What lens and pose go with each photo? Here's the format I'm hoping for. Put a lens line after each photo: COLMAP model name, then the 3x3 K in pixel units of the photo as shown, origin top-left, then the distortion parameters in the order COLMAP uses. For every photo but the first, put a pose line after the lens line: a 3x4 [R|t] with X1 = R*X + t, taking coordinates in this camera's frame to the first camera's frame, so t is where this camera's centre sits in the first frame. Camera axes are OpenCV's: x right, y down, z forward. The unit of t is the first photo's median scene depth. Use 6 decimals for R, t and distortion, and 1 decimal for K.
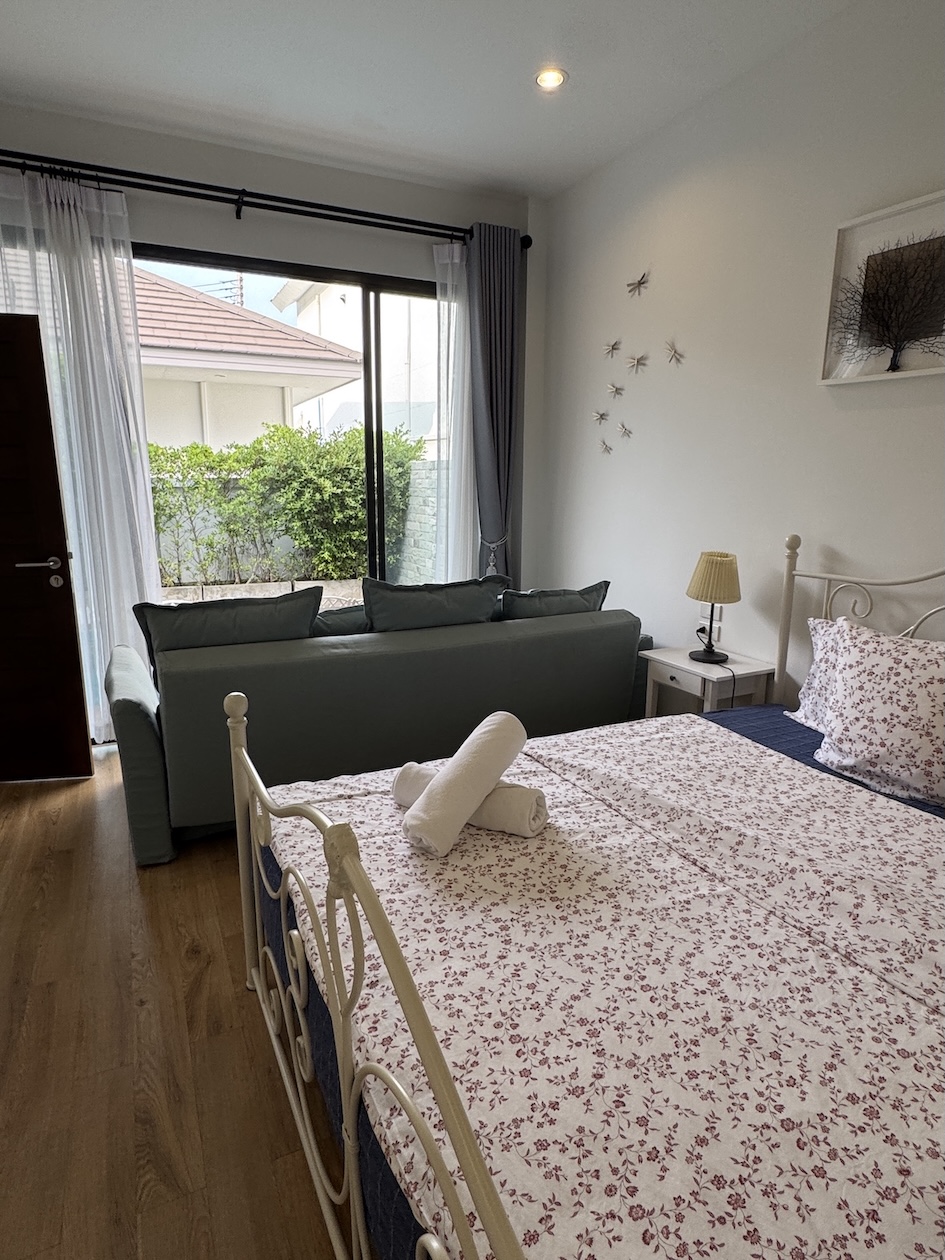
lens RADIAL K [[719.8, 0, 472.5], [0, 719.8, 630.0], [0, 0, 1]] dist [-0.002734, 0.019121]
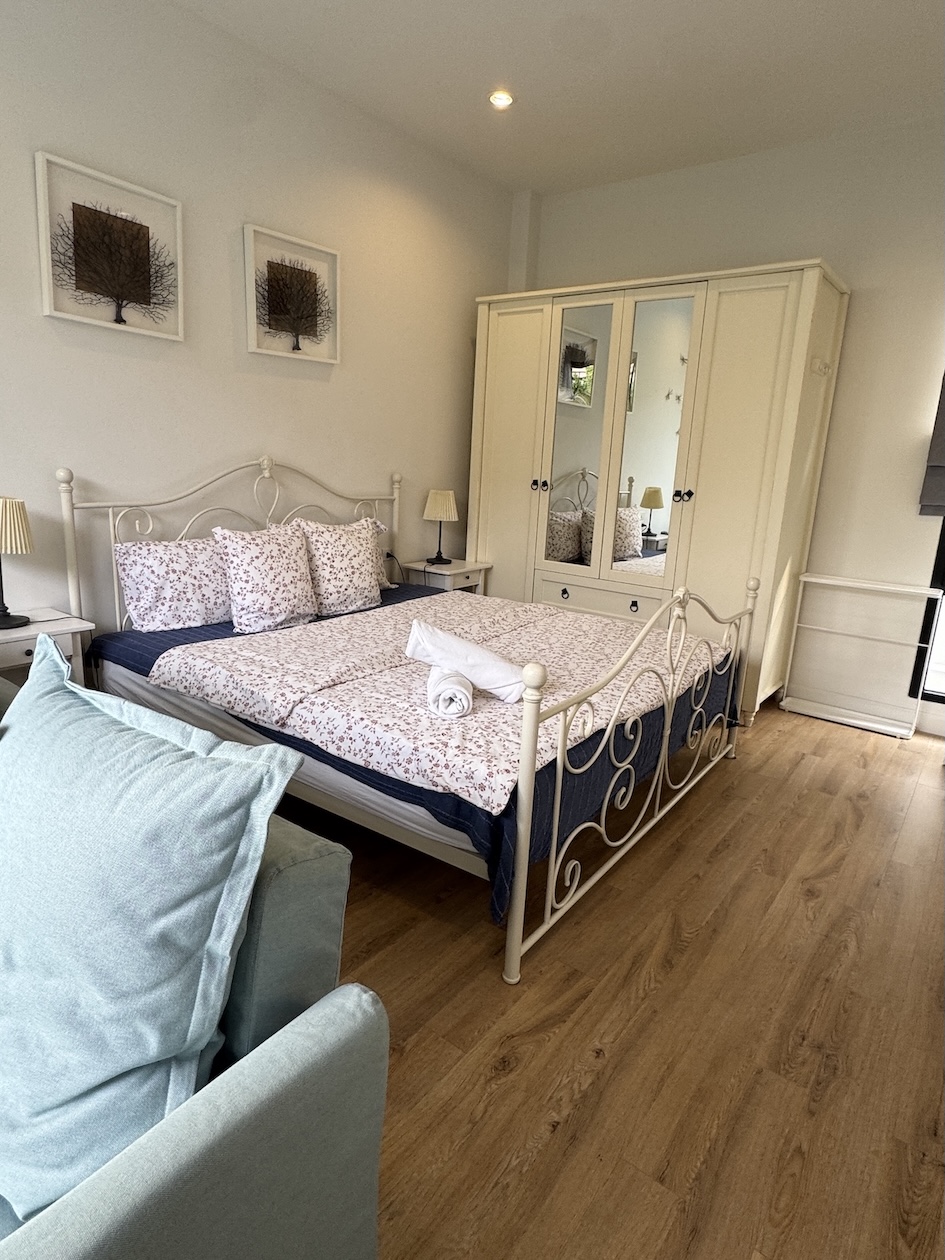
lens RADIAL K [[719.8, 0, 472.5], [0, 719.8, 630.0], [0, 0, 1]] dist [-0.002734, 0.019121]
pose [[-0.456069, -0.234785, 0.858415, -0.945121], [0.131424, 0.936228, 0.325892, -0.228263], [-0.880187, 0.261445, -0.396128, 1.263171]]
